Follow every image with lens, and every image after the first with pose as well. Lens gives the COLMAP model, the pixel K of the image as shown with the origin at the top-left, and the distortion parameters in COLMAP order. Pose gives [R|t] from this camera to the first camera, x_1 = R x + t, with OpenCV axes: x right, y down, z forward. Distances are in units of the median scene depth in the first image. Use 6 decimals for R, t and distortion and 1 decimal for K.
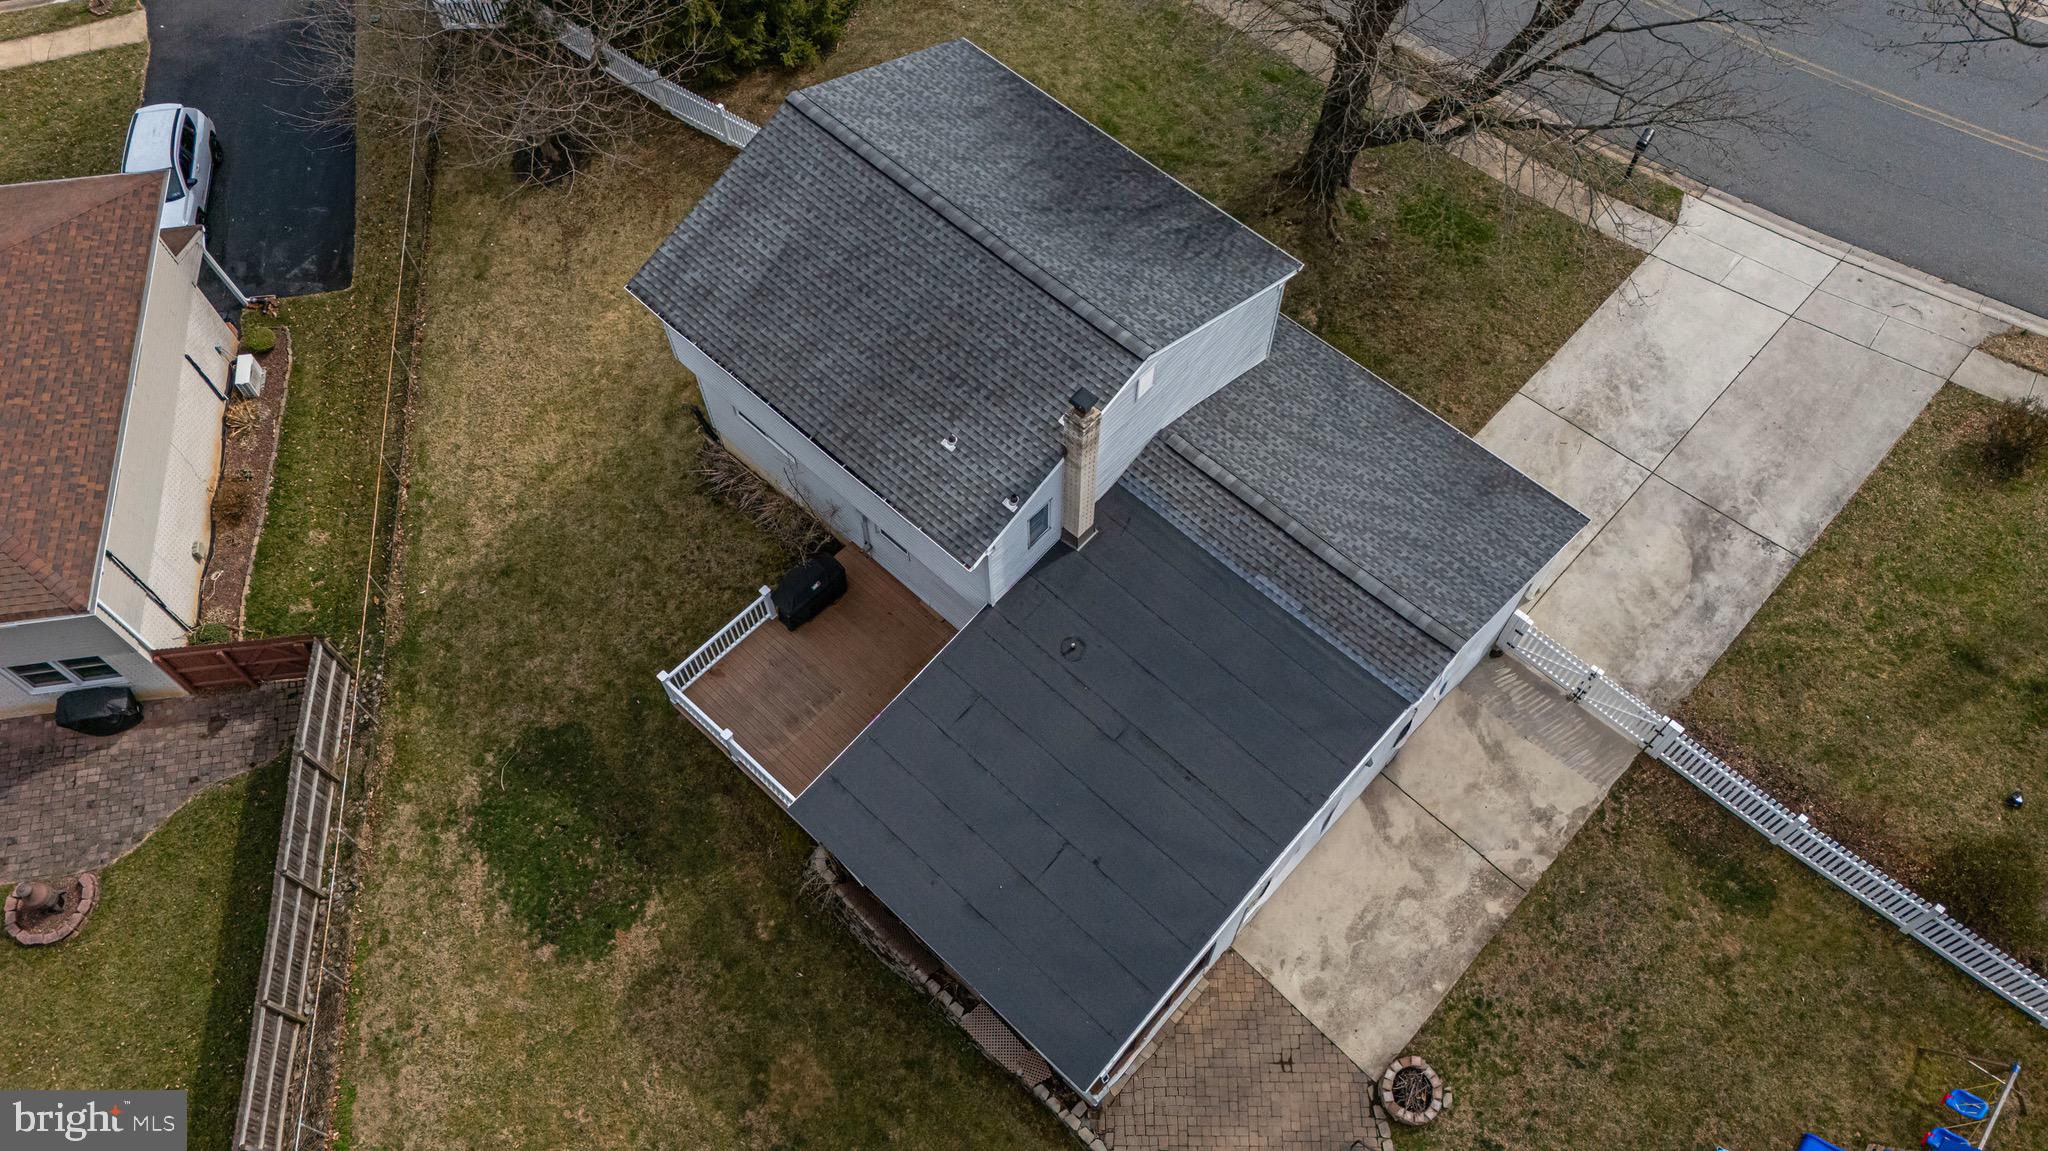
lens RADIAL K [[1502.1, 0, 1024.7], [0, 1502.1, 572.2], [0, 0, 1]] dist [0.049354, -0.045124]
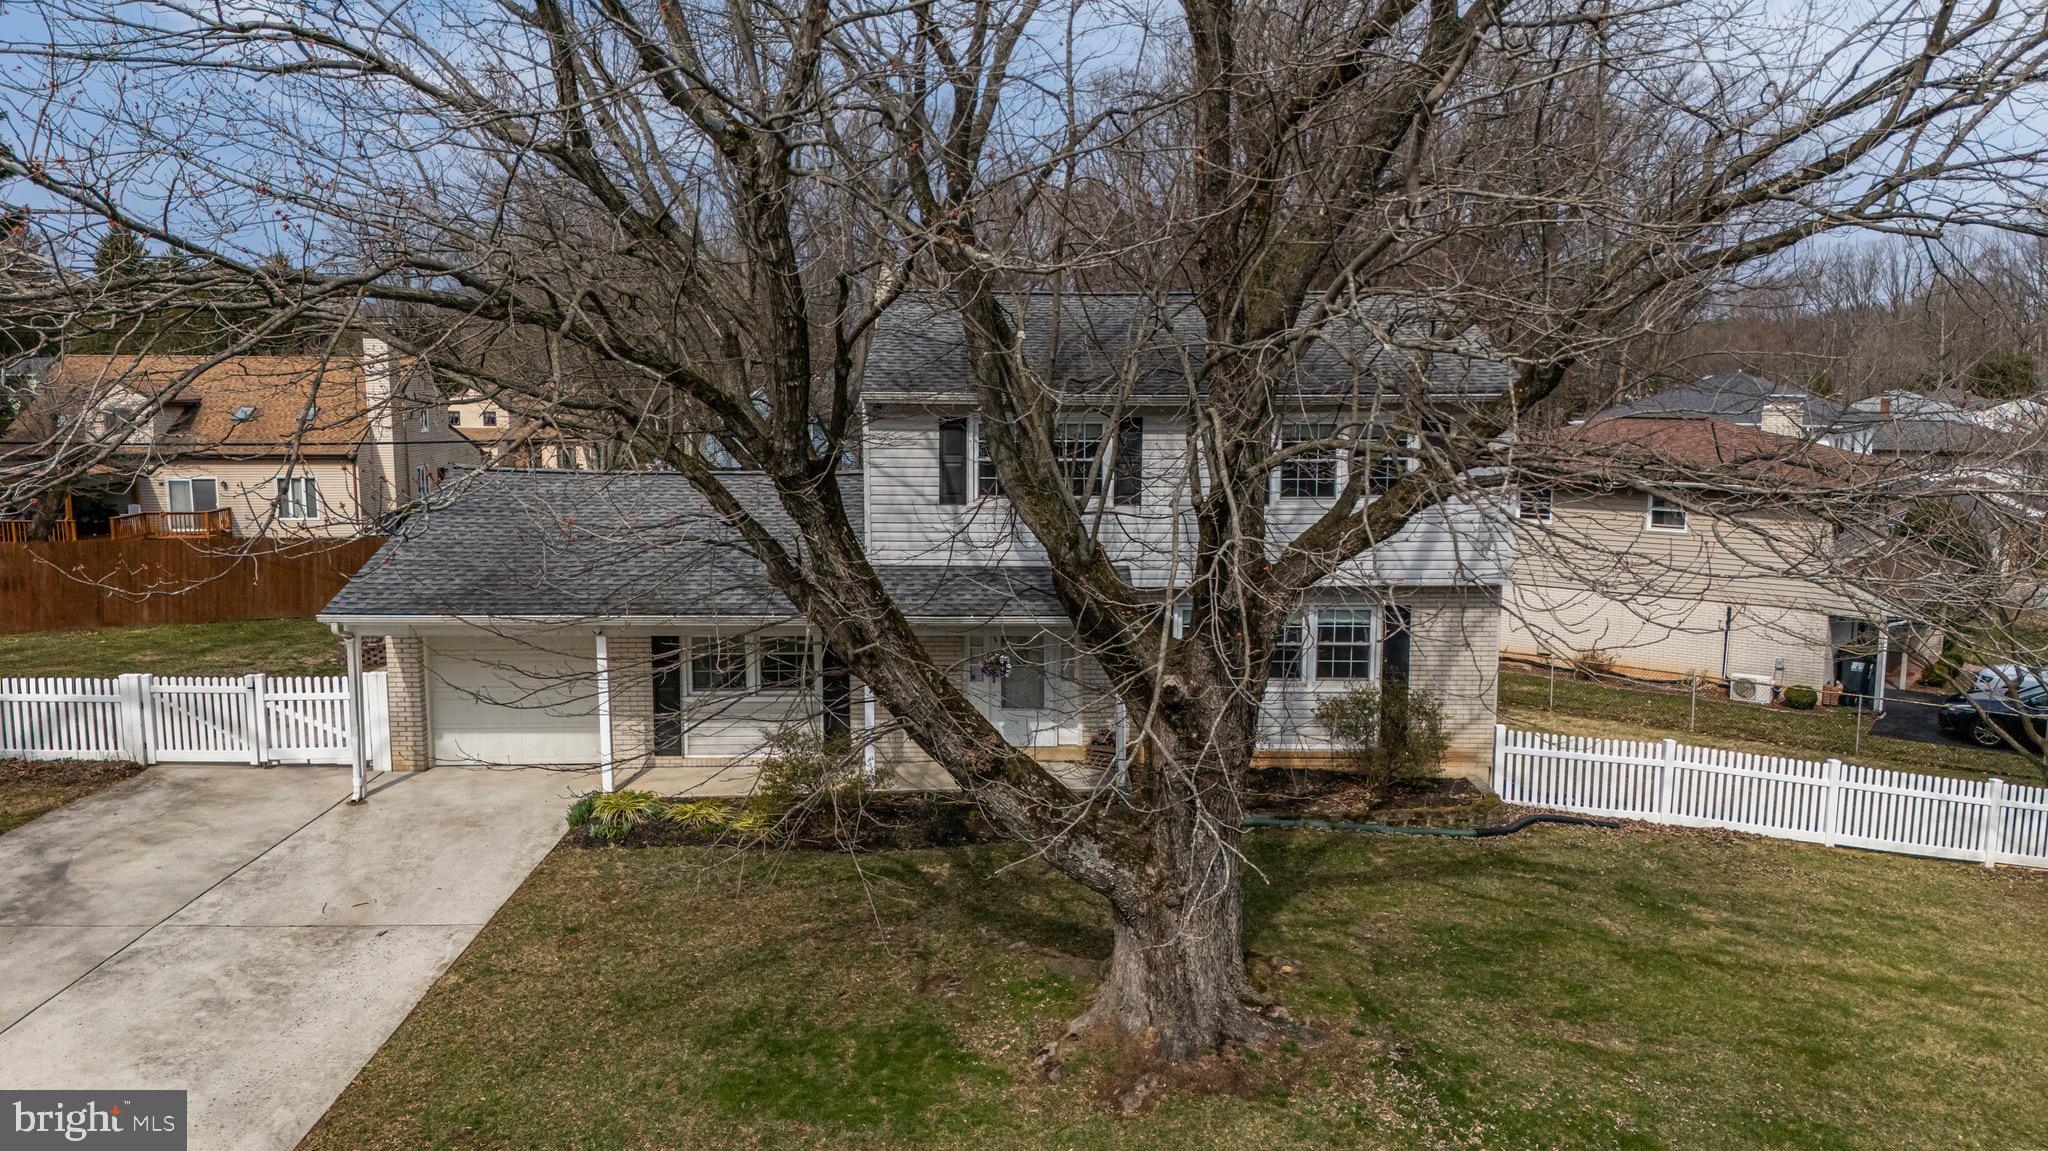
lens RADIAL K [[1502.1, 0, 1031.0], [0, 1502.1, 567.1], [0, 0, 1]] dist [0.049354, -0.045124]
pose [[-0.721729, 0.102091, -0.684605, 0.601694], [-0.600928, 0.398417, 0.692928, -0.694272], [0.343500, 0.911505, -0.226200, 1.240918]]
